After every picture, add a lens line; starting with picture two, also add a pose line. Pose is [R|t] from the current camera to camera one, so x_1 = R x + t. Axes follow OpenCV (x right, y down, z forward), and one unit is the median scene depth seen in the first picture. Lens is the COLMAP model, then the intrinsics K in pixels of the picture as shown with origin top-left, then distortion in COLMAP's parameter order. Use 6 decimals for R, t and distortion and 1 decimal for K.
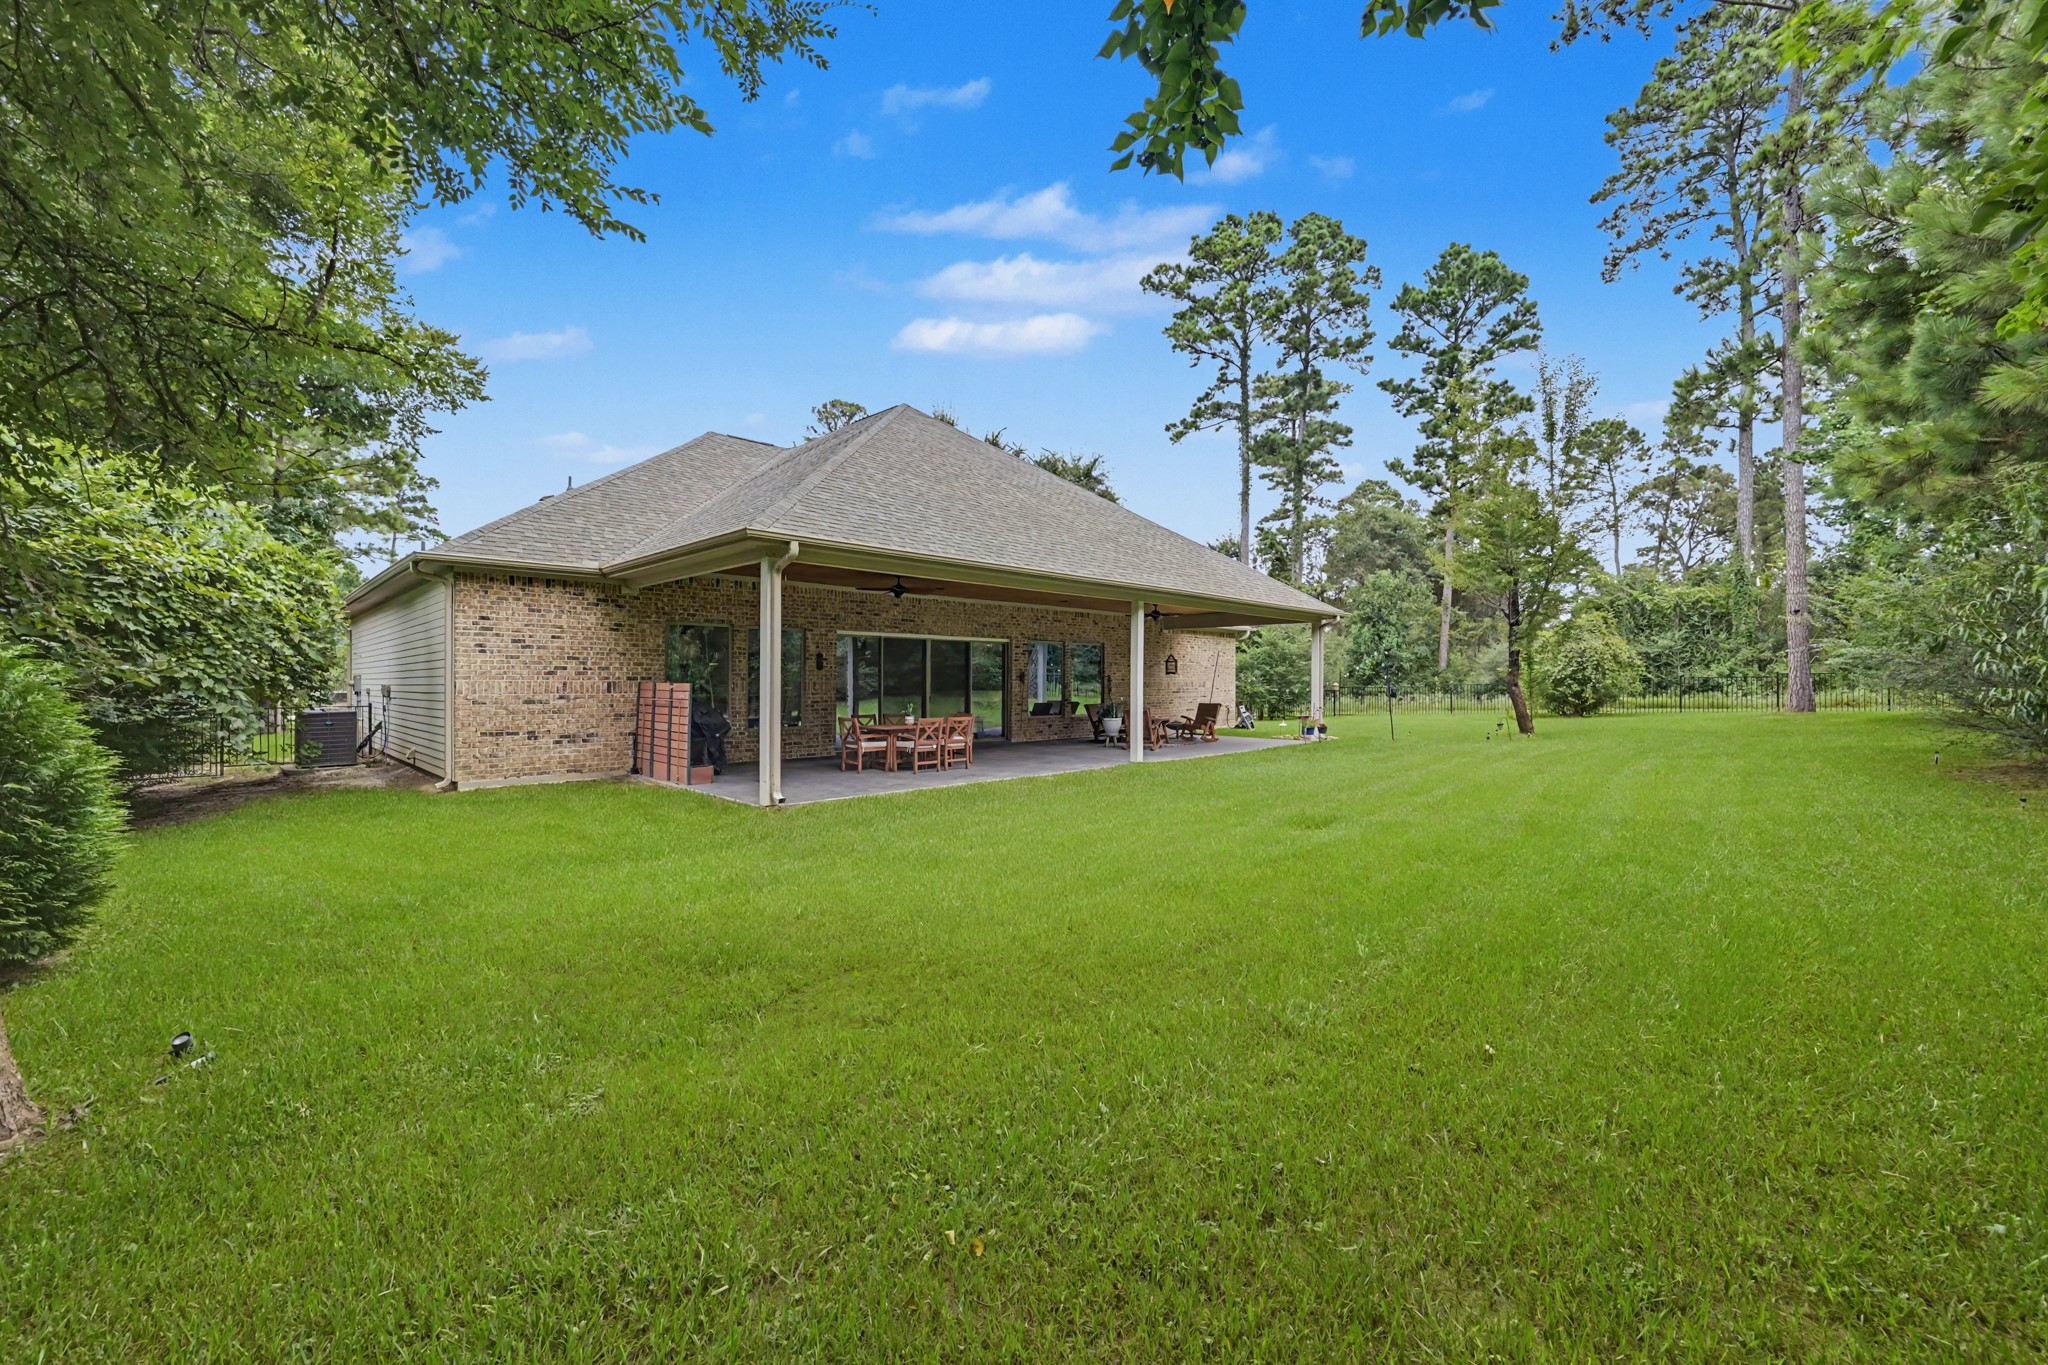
lens RADIAL K [[806.0, 0, 1031.6], [0, 806.0, 686.1], [0, 0, 1]] dist [-0.003057, 0.000412]
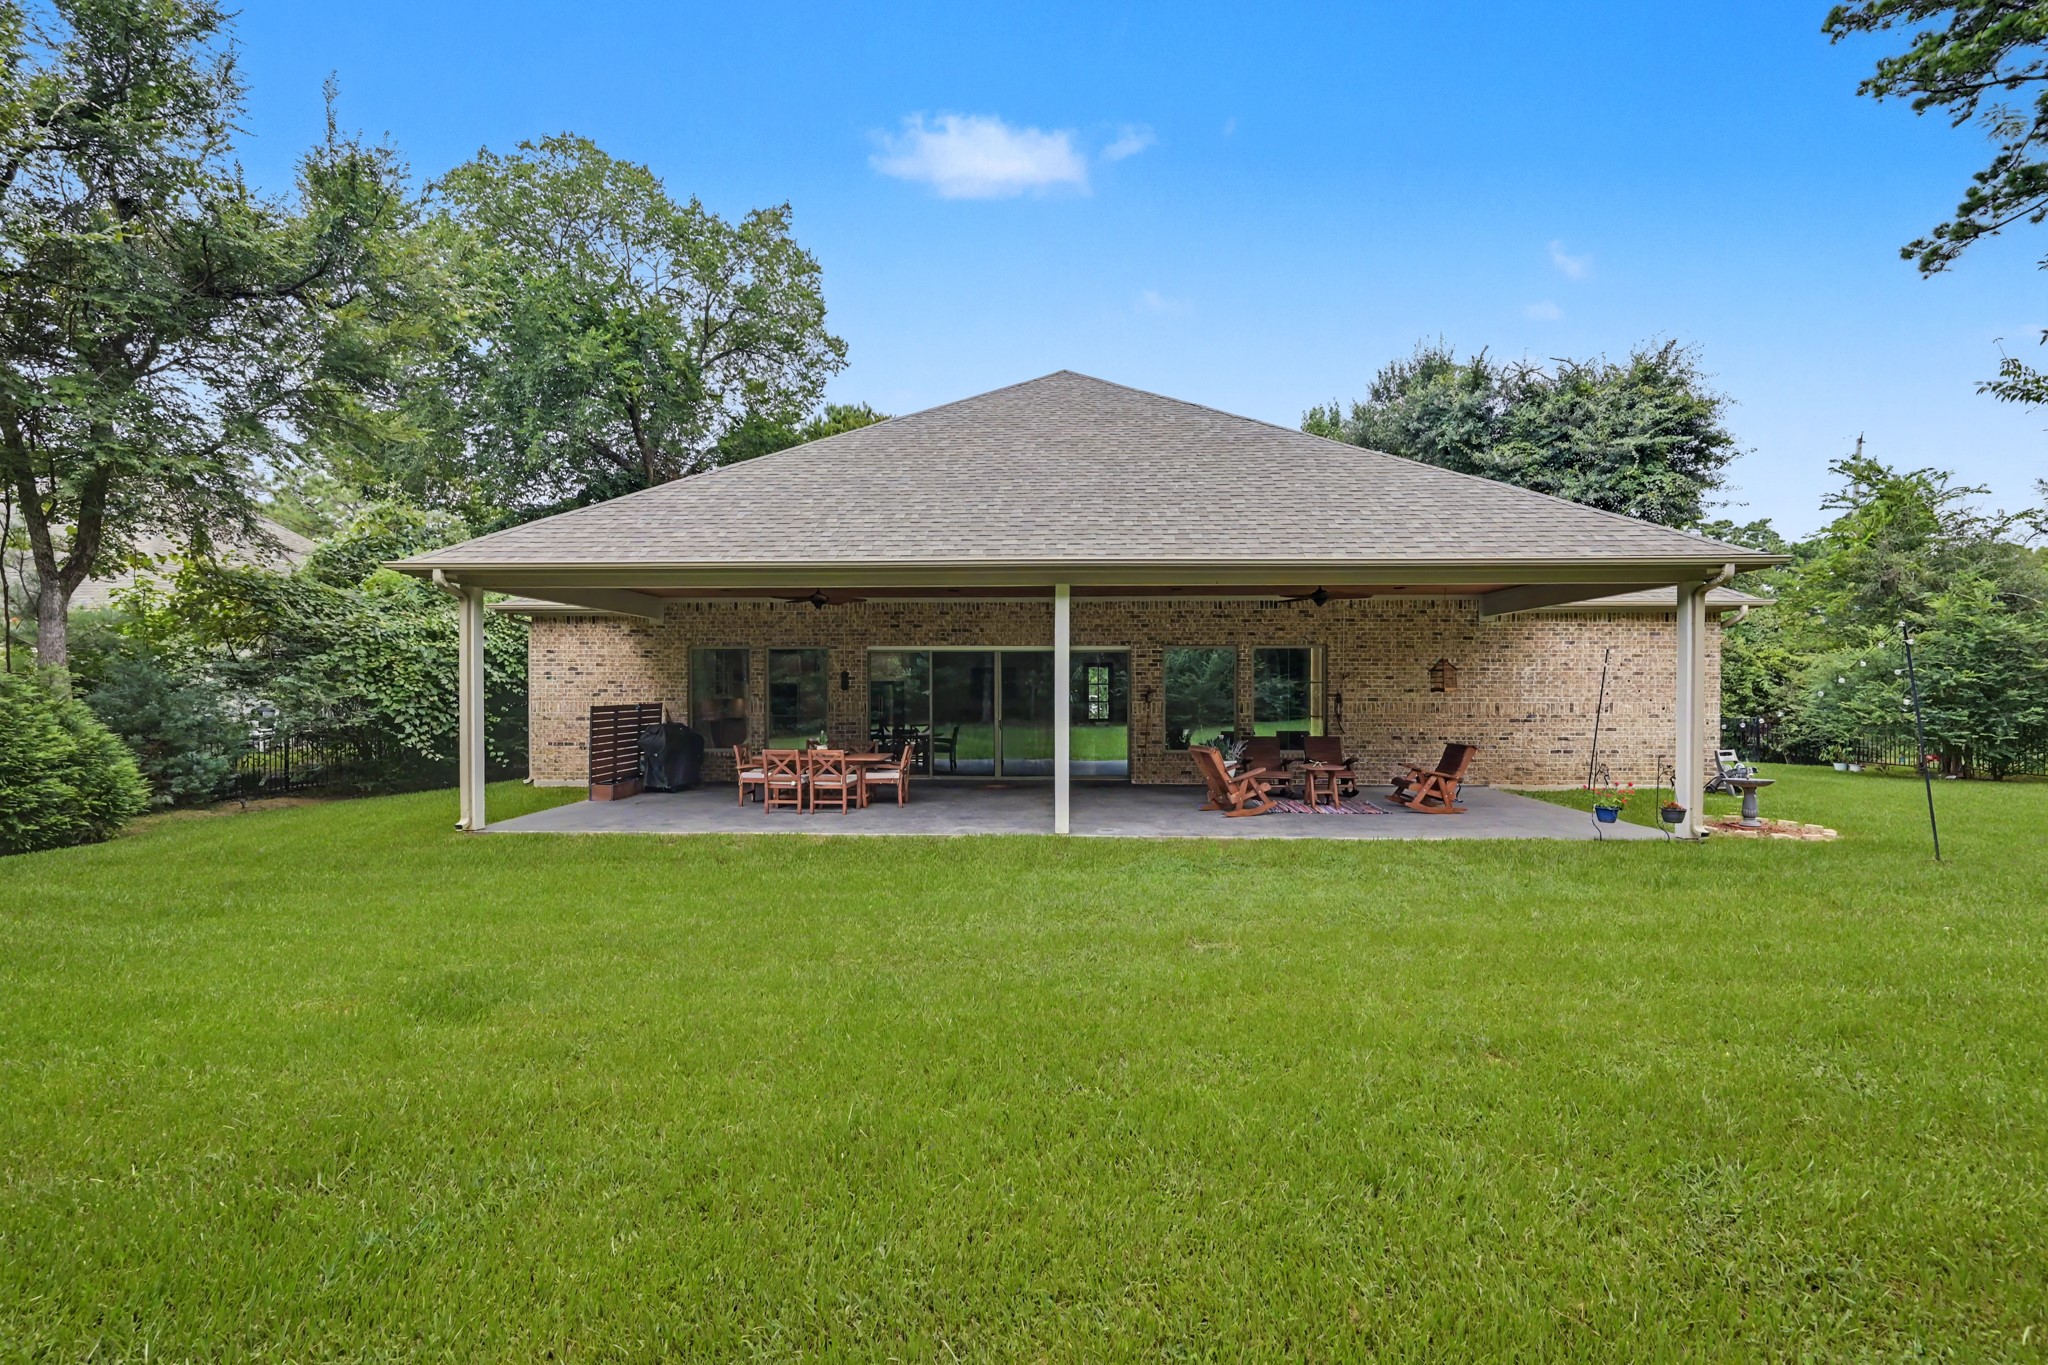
lens RADIAL K [[806.0, 0, 1031.6], [0, 806.0, 686.1], [0, 0, 1]] dist [-0.003057, 0.000412]
pose [[0.671225, -0.004405, -0.741241, 0.570728], [-0.004636, 0.999938, -0.010141, -0.015855], [0.741239, 0.010243, 0.671163, 0.535953]]
